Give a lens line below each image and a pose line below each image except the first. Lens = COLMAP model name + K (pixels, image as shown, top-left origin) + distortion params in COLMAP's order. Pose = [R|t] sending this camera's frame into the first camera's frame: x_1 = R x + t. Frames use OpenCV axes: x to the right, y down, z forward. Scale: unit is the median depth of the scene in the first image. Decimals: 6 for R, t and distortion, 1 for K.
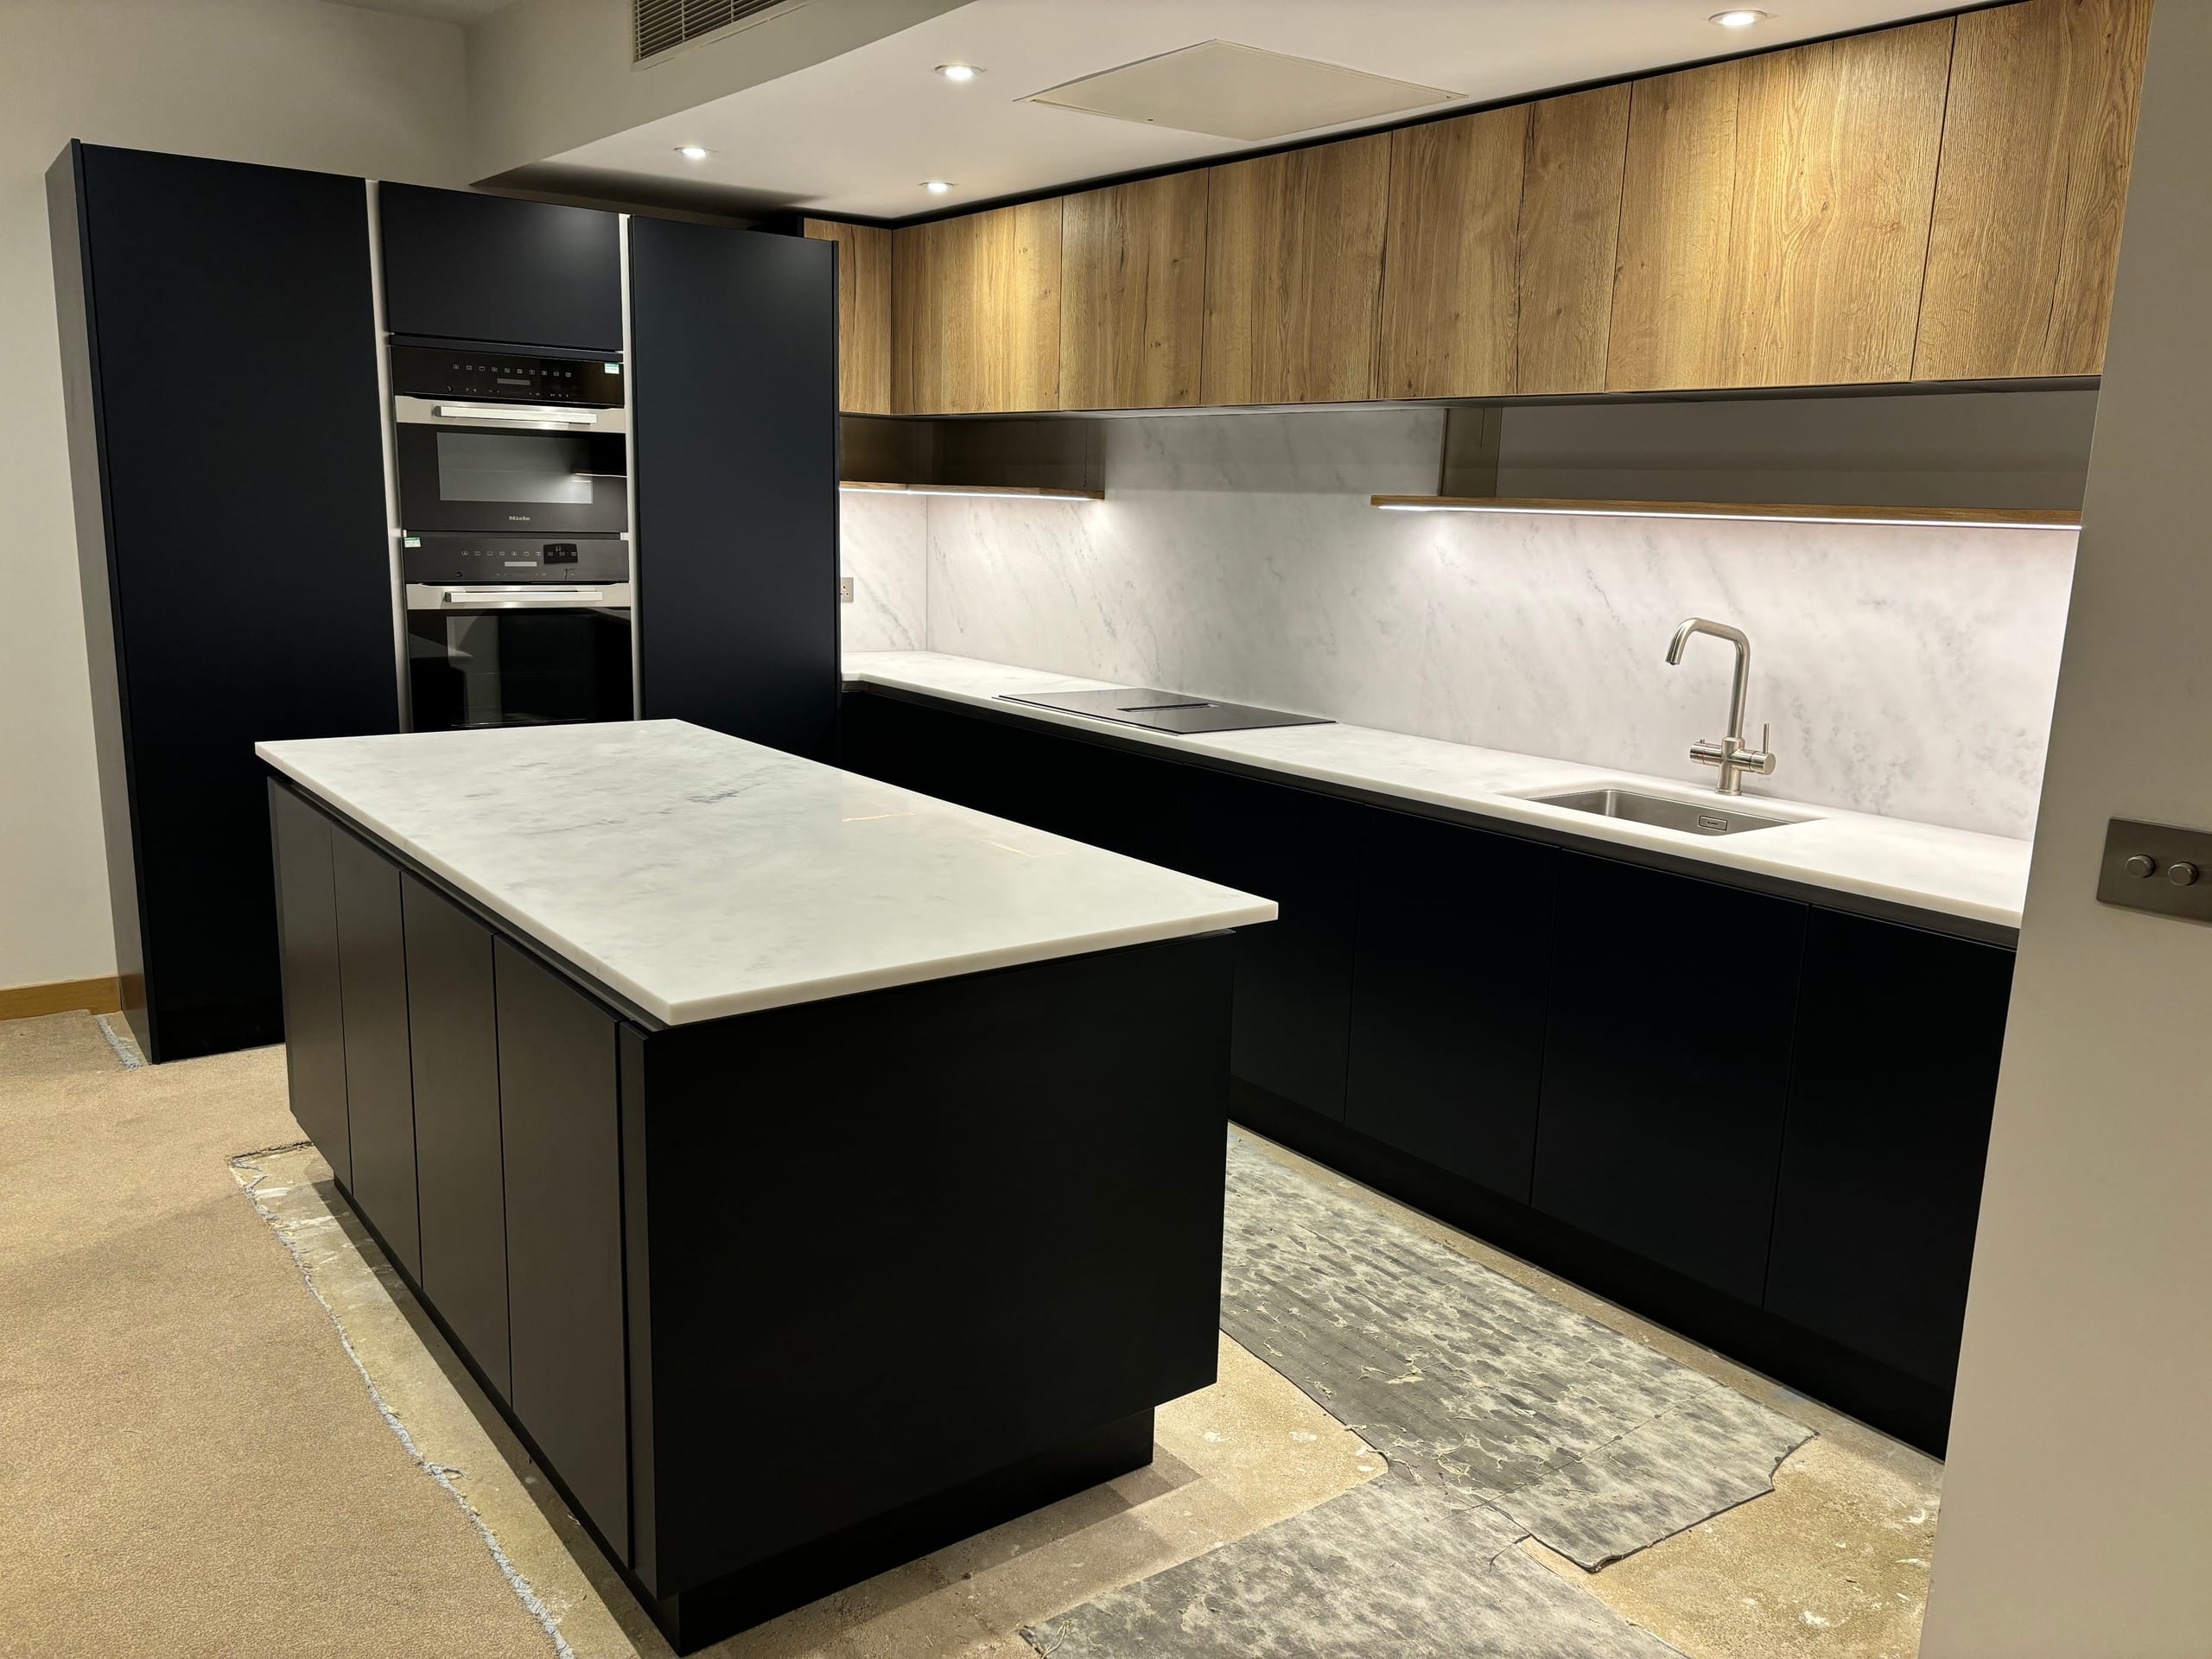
lens RADIAL K [[1685.0, 0, 1100.7], [0, 1685.0, 839.4], [0, 0, 1]] dist [0.036890, 0.001325]
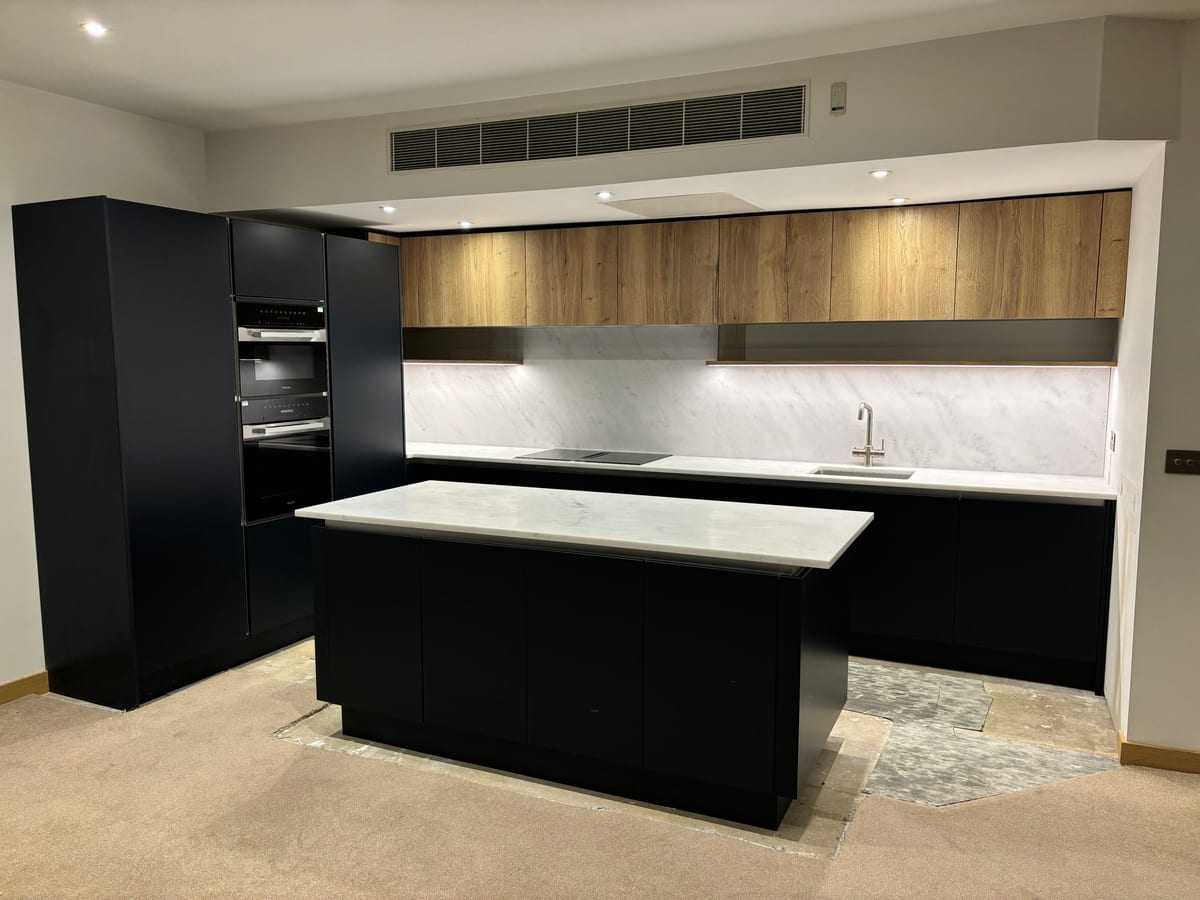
lens RADIAL K [[911.6, 0, 599.4], [0, 911.6, 459.4], [0, 0, 1]] dist [0.127083, -0.197023]
pose [[0.881301, -0.088593, 0.464176, -0.641498], [0.122606, 0.991500, -0.043546, -0.024762], [-0.456372, 0.095288, 0.884672, -0.094067]]
